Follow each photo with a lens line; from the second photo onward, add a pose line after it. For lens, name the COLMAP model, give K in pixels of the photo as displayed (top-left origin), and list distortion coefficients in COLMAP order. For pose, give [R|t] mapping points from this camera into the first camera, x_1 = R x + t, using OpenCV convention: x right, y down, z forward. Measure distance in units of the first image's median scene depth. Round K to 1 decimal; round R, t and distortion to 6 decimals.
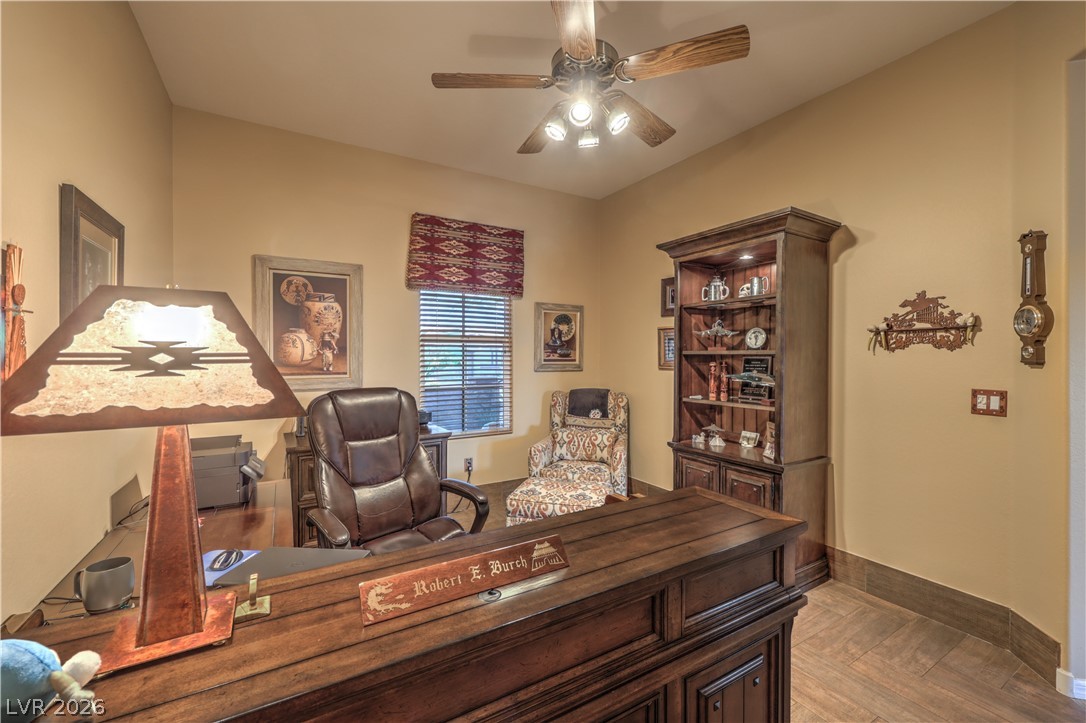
lens RADIAL K [[434.0, 0, 548.8], [0, 434.0, 357.6], [0, 0, 1]] dist [-0.006627, 0.000211]
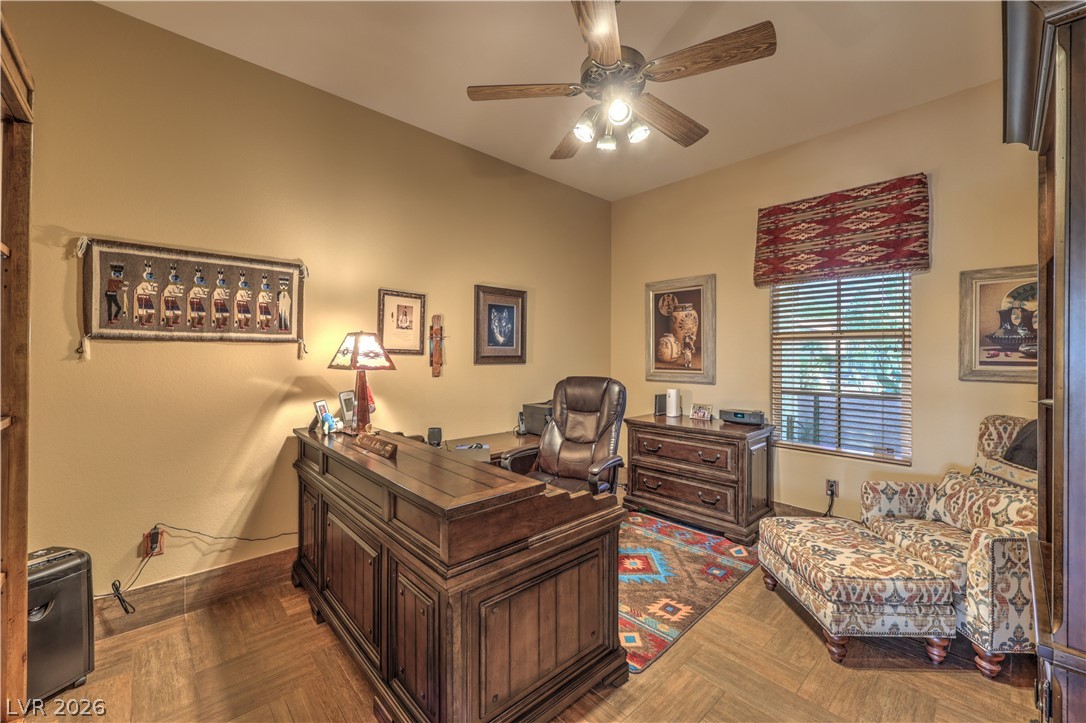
lens RADIAL K [[434.0, 0, 548.8], [0, 434.0, 357.6], [0, 0, 1]] dist [-0.006627, 0.000211]
pose [[0.219811, 0.008548, -0.975505, 0.542499], [-0.007808, 0.999945, 0.007003, -0.001609], [0.975511, 0.006077, 0.219866, 0.322718]]
